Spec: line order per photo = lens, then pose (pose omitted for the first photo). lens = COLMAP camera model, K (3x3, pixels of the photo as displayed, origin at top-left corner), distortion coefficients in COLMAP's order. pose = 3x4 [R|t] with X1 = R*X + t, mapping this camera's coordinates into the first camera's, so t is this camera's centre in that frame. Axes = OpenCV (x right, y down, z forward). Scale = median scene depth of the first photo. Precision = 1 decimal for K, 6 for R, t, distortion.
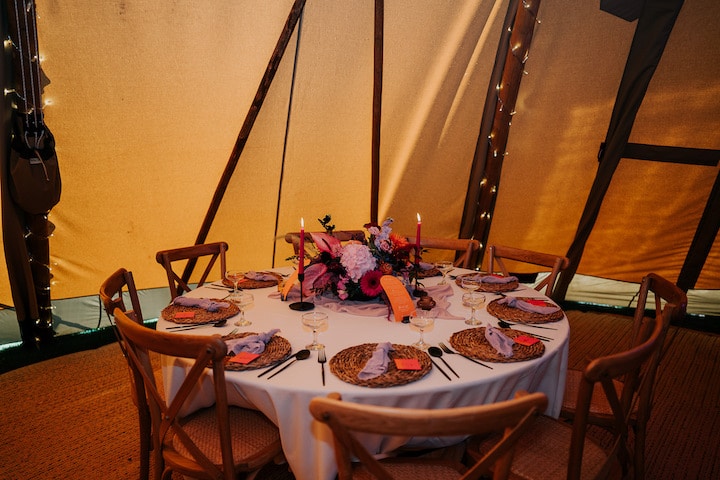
lens RADIAL K [[483.3, 0, 360.7], [0, 483.3, 244.2], [0, 0, 1]] dist [-0.036184, 0.047480]
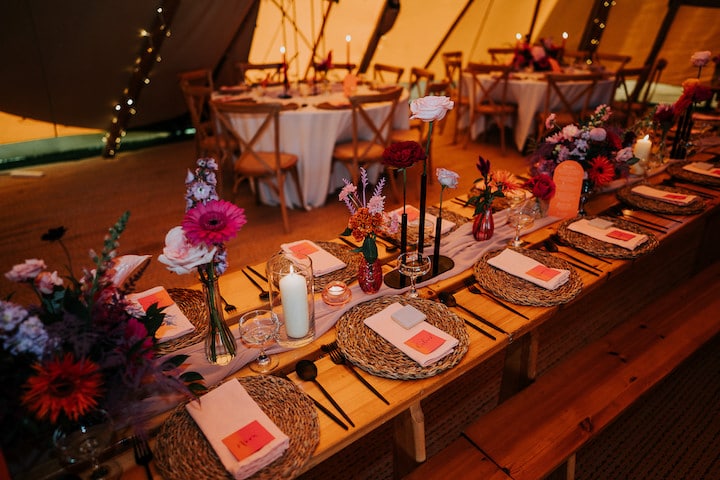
lens RADIAL K [[483.3, 0, 360.7], [0, 483.3, 244.2], [0, 0, 1]] dist [-0.036184, 0.047480]
pose [[0.986713, 0.090148, -0.135173, -0.321955], [-0.044040, 0.949206, 0.311560, 0.159200], [0.156393, -0.301467, 0.940563, -1.144429]]
